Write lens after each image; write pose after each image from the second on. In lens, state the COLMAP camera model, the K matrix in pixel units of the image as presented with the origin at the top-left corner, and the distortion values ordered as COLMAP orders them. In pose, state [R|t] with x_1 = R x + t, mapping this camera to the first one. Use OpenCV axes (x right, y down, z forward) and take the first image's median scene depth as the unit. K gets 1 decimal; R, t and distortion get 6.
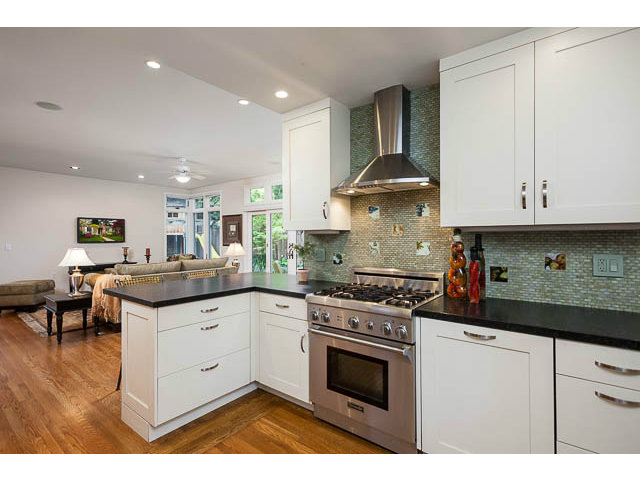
lens RADIAL K [[309.1, 0, 319.5], [0, 309.1, 239.6], [0, 0, 1]] dist [0.000972, 0.000148]
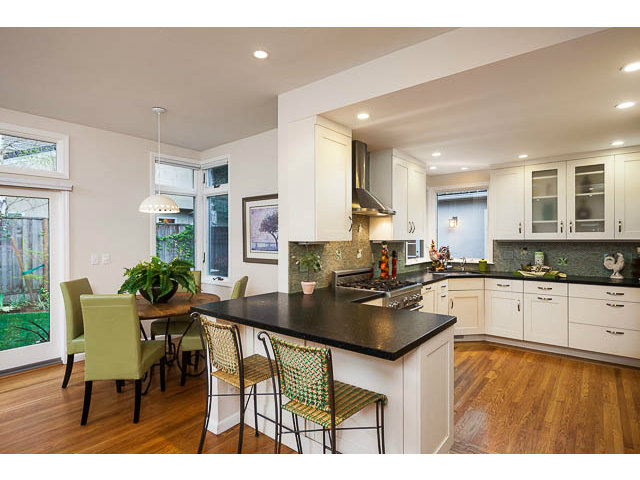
lens RADIAL K [[340.4, 0, 320.6], [0, 340.4, 242.7], [0, 0, 1]] dist [0.001601, -0.000204]
pose [[0.023991, -0.000259, 0.999712, -1.119289], [0.007106, 0.999975, 0.000088, -0.022131], [-0.999687, 0.007102, 0.023992, 0.945221]]
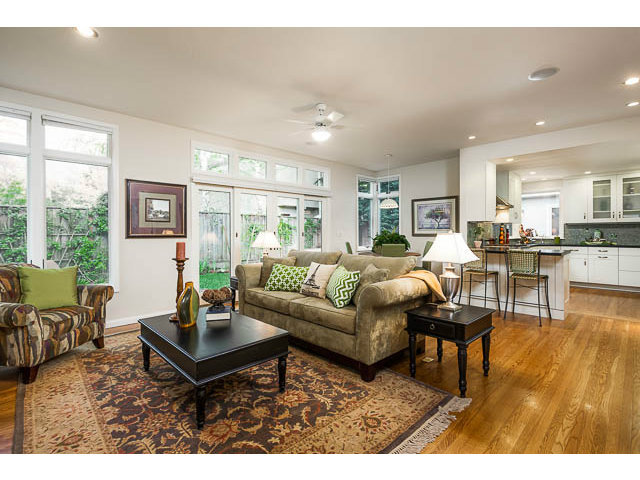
lens RADIAL K [[309.1, 0, 318.4], [0, 309.1, 234.7], [0, 0, 1]] dist [0.000972, 0.000148]
pose [[0.137869, 0.002657, 0.990447, -2.012017], [0.006460, 0.999973, -0.003582, 0.047535], [-0.990429, 0.006892, 0.137848, 1.649927]]
